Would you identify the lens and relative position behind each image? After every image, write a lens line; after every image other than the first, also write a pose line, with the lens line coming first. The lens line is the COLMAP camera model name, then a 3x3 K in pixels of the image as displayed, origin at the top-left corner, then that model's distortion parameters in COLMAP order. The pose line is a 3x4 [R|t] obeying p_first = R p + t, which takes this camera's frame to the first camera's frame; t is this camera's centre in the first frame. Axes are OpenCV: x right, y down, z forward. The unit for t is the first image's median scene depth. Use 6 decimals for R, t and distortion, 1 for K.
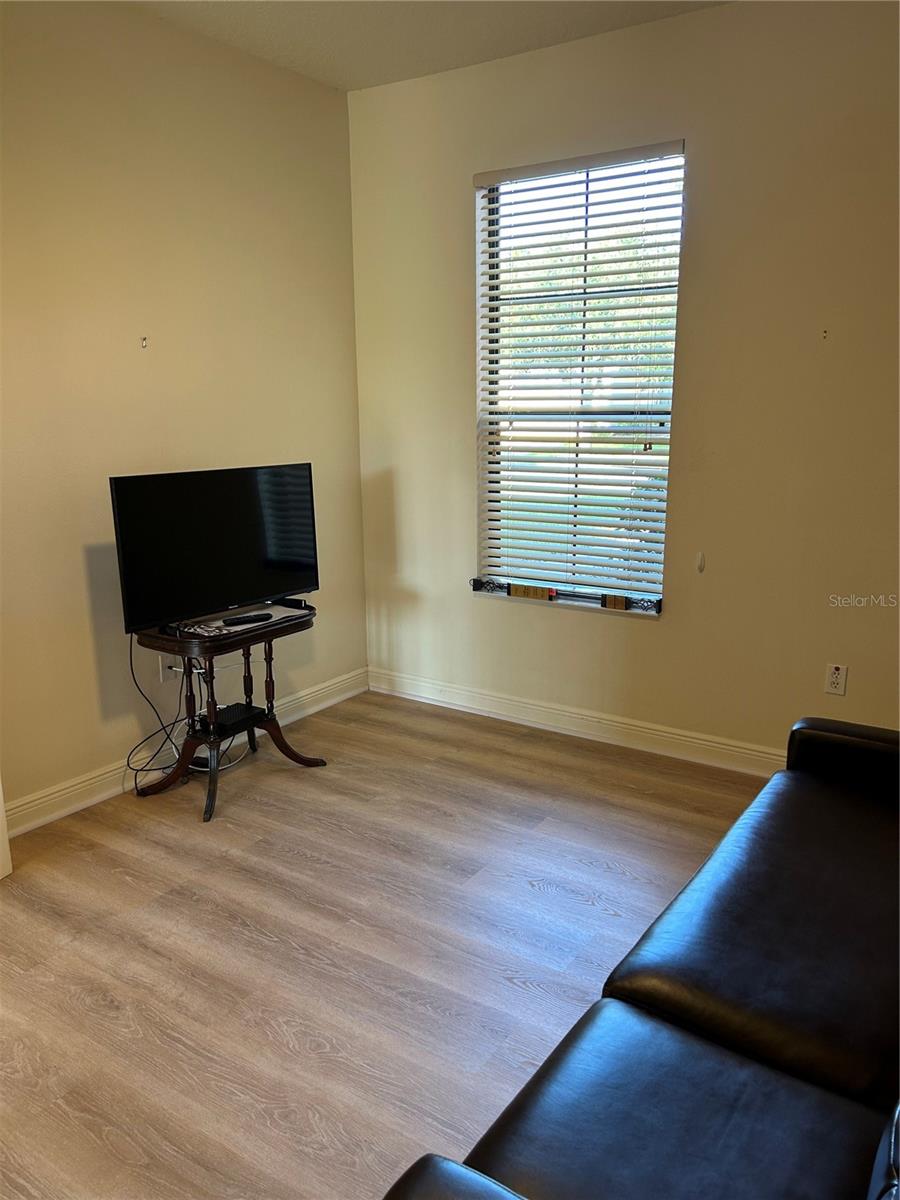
lens RADIAL K [[898.8, 0, 447.7], [0, 898.8, 607.0], [0, 0, 1]] dist [0.010173, -0.028425]
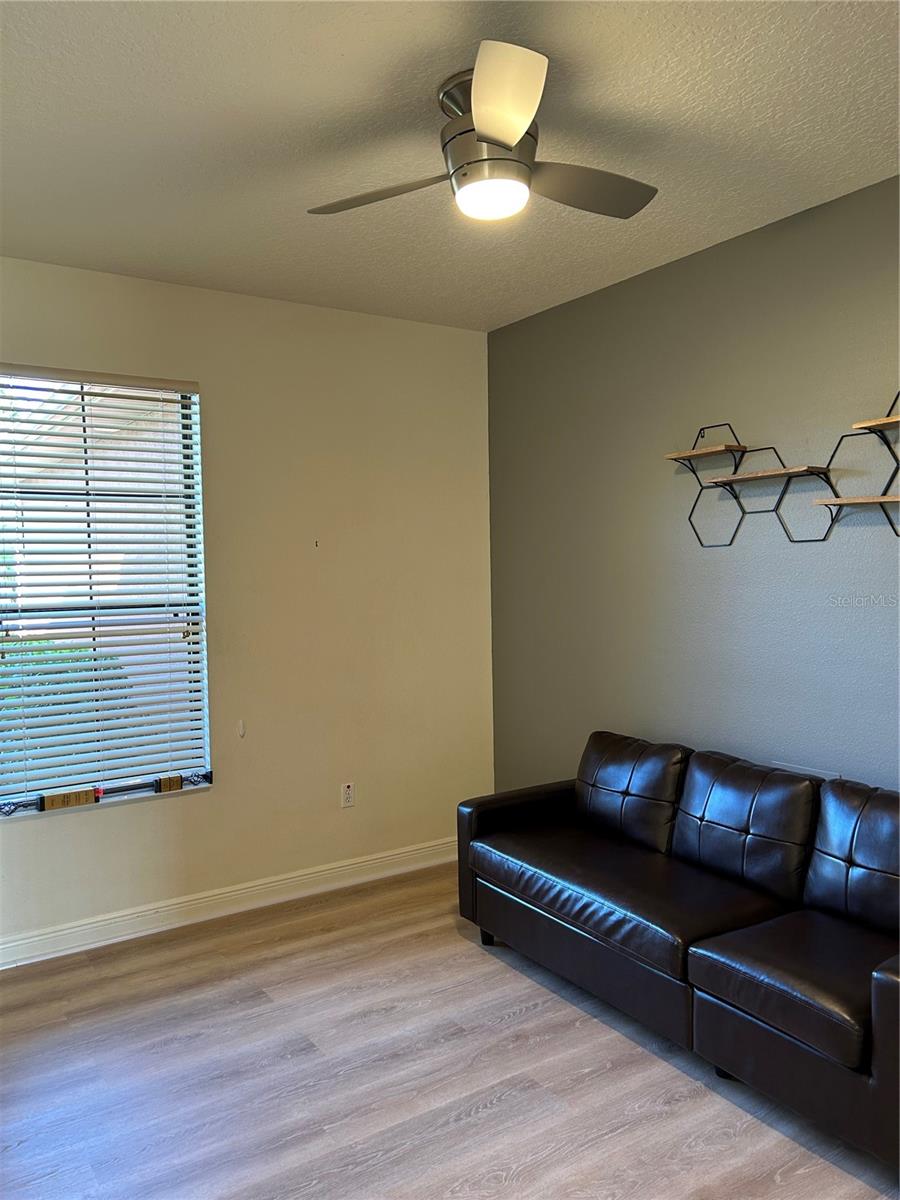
lens RADIAL K [[898.8, 0, 446.6], [0, 898.8, 598.0], [0, 0, 1]] dist [0.010173, -0.028425]
pose [[0.385593, -0.030654, 0.922159, -0.641095], [0.233177, 0.970243, -0.065248, -0.071710], [-0.892718, 0.240185, 0.381267, 0.270327]]
